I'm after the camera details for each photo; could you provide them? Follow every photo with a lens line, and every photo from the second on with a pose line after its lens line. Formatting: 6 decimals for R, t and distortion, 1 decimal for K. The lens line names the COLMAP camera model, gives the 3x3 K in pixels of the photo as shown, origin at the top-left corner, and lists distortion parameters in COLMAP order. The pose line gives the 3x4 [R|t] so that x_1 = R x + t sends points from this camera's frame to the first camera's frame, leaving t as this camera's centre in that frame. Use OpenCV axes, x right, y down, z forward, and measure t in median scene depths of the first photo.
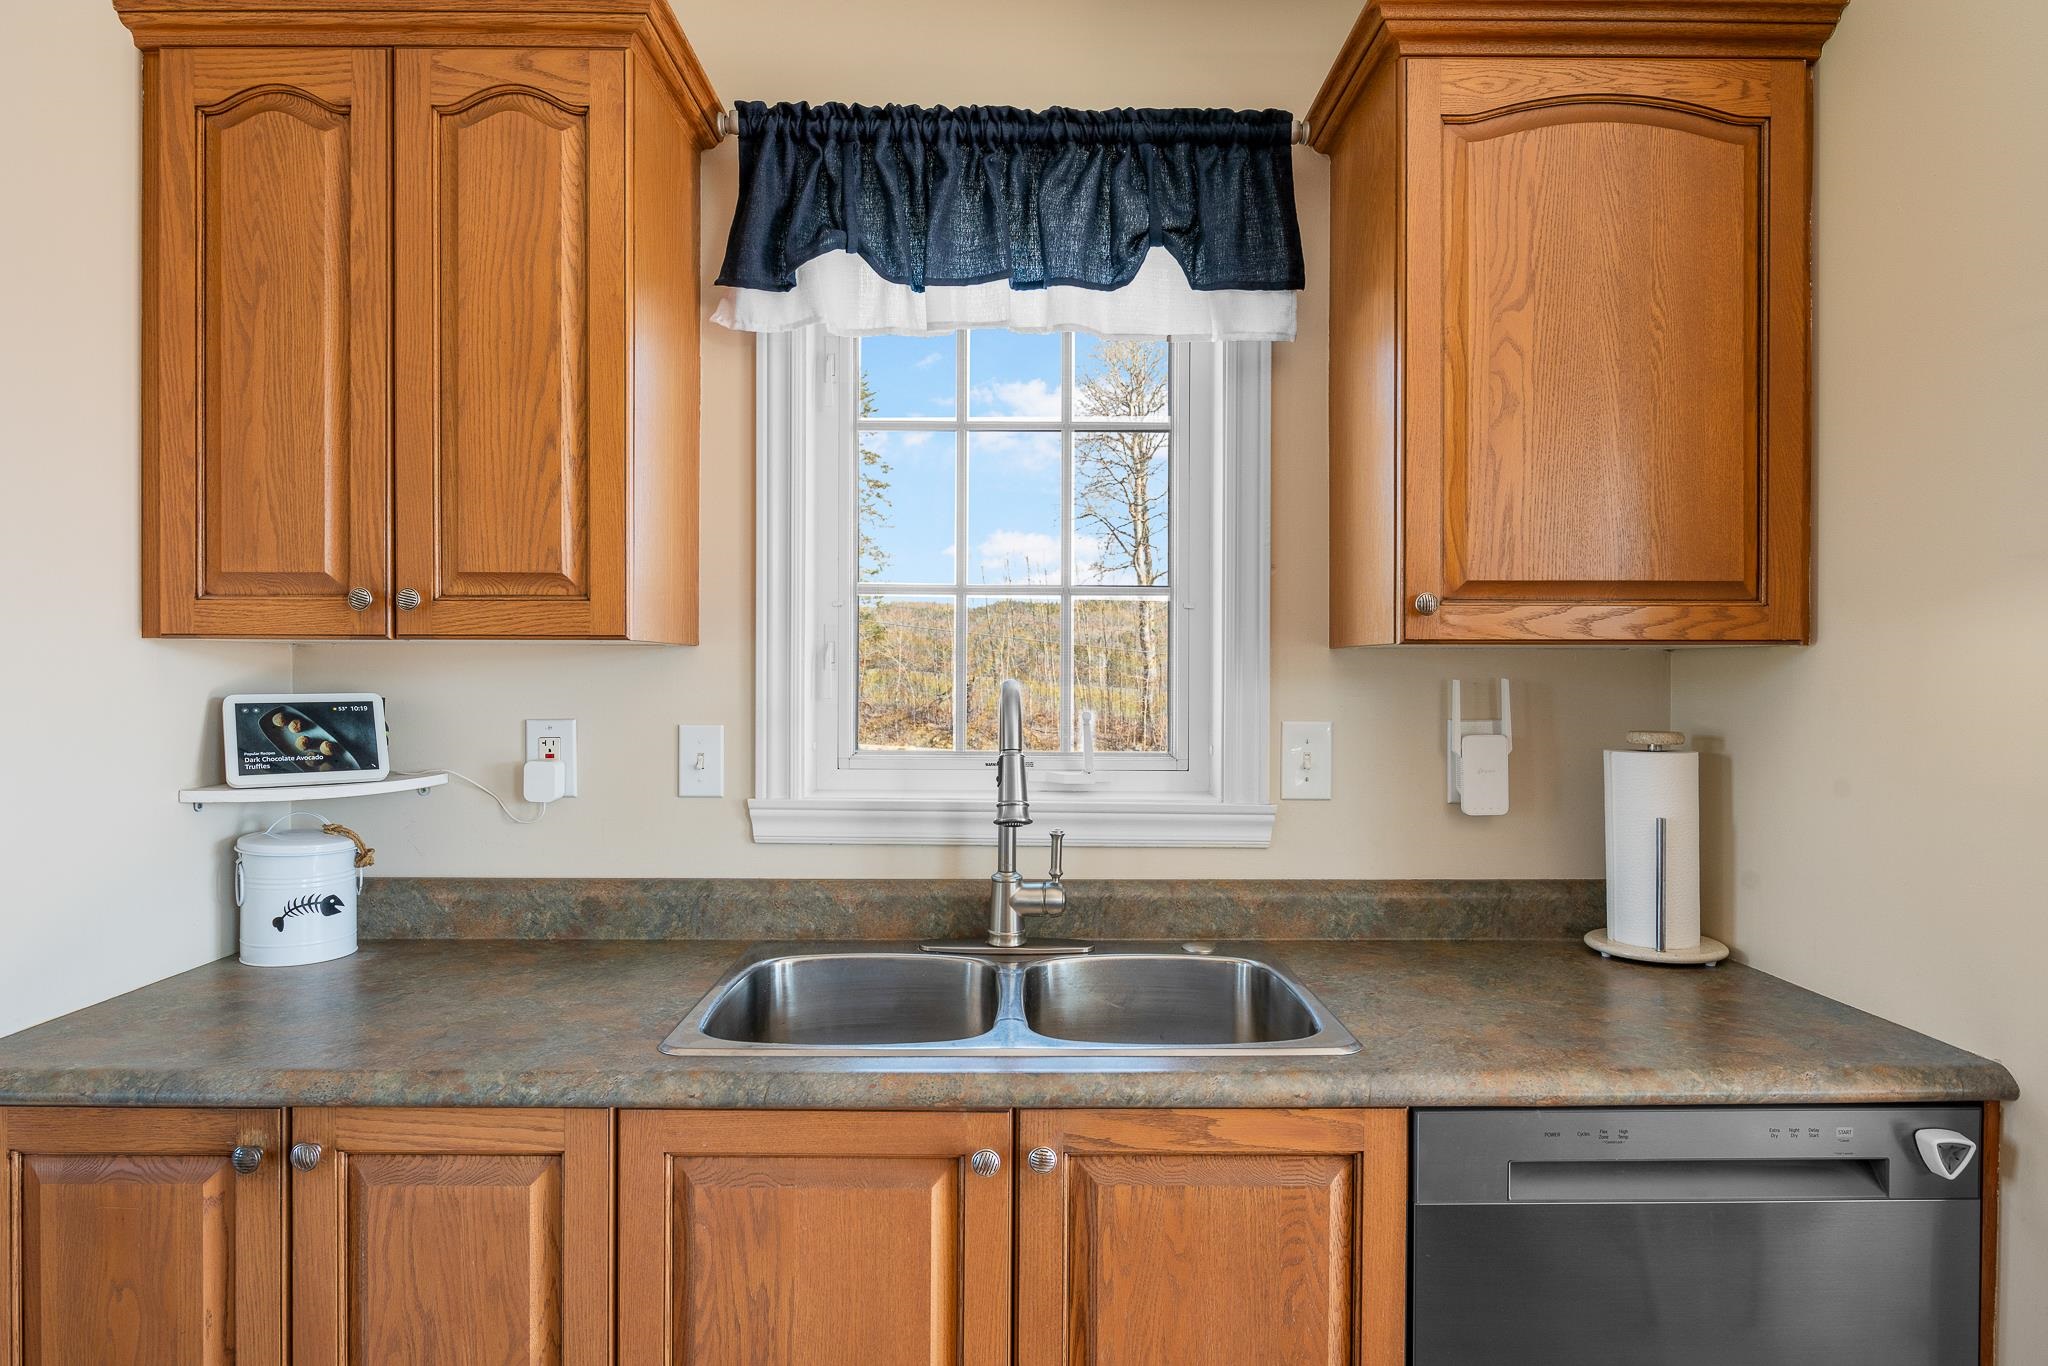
lens RADIAL K [[1180.8, 0, 1027.7], [0, 1180.8, 671.8], [0, 0, 1]] dist [-0.009253, 0.001737]
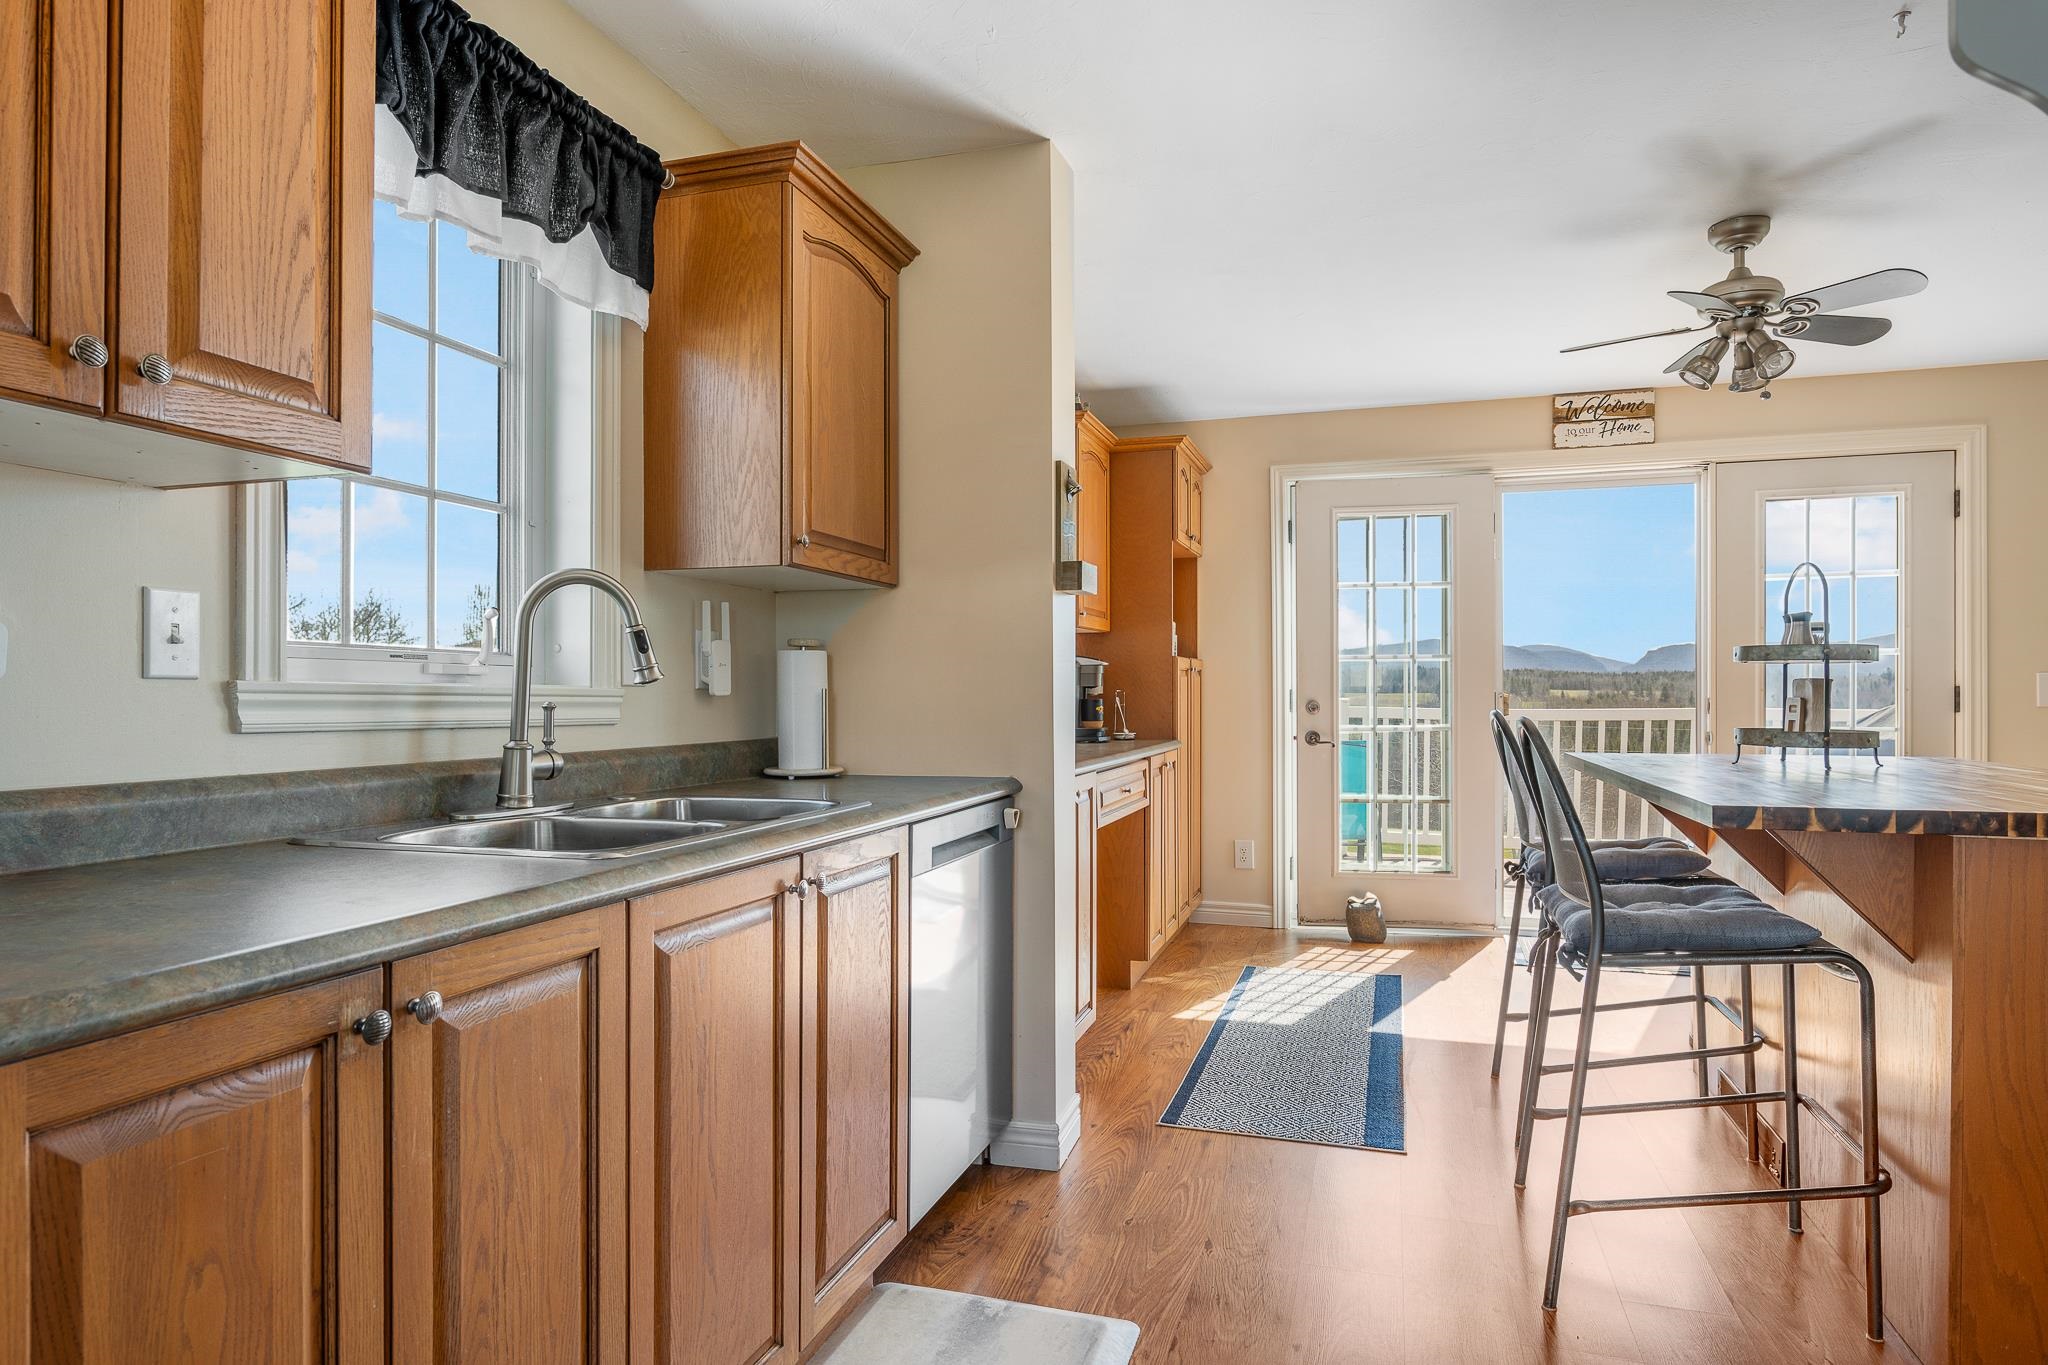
lens RADIAL K [[1180.8, 0, 1017.3], [0, 1180.8, 690.5], [0, 0, 1]] dist [-0.009253, 0.001737]
pose [[0.309236, 0.000944, 0.950985, -0.934500], [0.003670, 0.999991, -0.002186, 0.127816], [-0.950978, 0.004166, 0.309230, 0.220264]]
